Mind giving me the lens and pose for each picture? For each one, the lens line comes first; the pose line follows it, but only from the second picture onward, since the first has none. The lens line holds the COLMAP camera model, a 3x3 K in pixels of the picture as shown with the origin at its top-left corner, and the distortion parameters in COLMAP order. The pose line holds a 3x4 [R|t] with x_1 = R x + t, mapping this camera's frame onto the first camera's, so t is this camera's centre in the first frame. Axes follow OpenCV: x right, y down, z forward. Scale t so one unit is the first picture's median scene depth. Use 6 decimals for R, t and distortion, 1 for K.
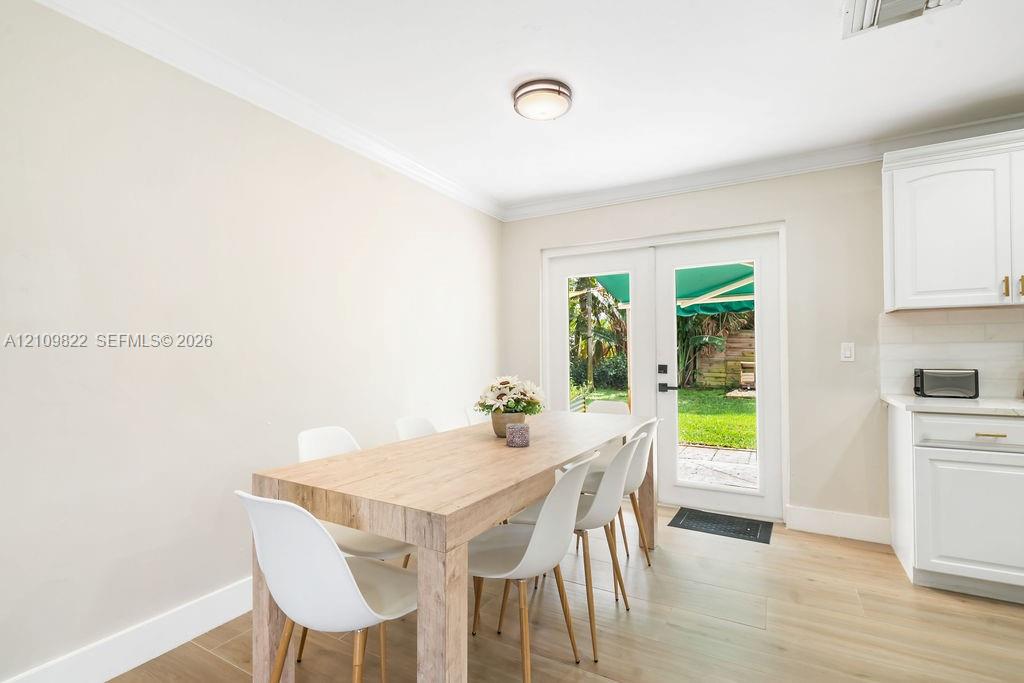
lens RADIAL K [[474.6, 0, 517.8], [0, 474.6, 348.2], [0, 0, 1]] dist [-0.005462, 0.001572]
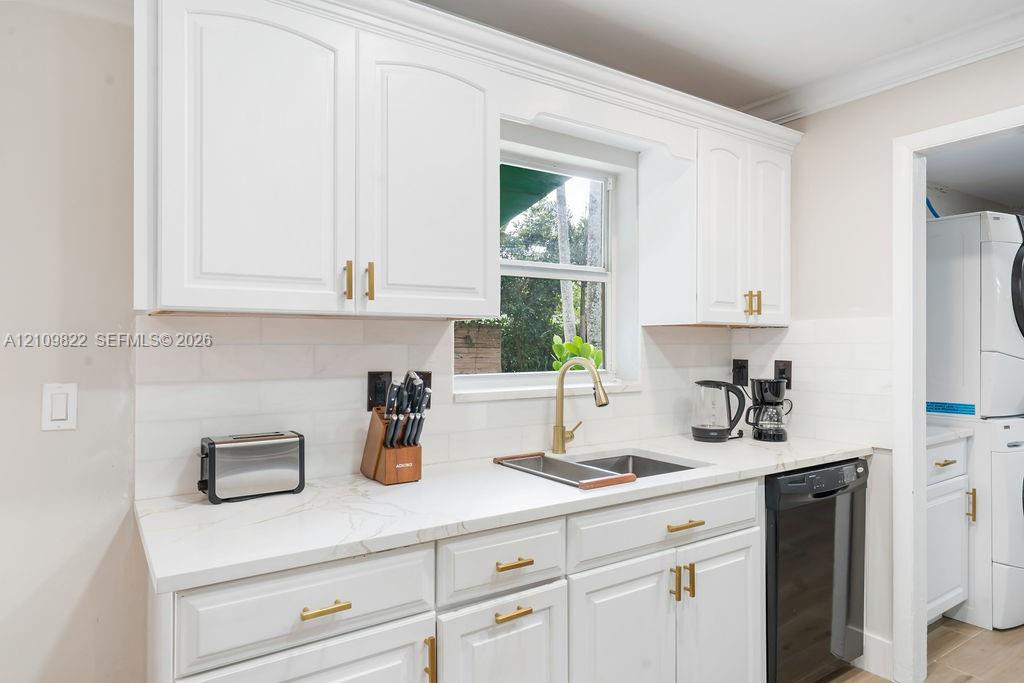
lens RADIAL K [[629.9, 0, 502.1], [0, 629.9, 340.8], [0, 0, 1]] dist [0.007141, -0.000995]
pose [[0.468195, 0.010289, 0.883565, 0.441310], [-0.009391, 0.999934, -0.006668, -0.053500], [-0.883575, -0.005176, 0.468261, 0.461873]]
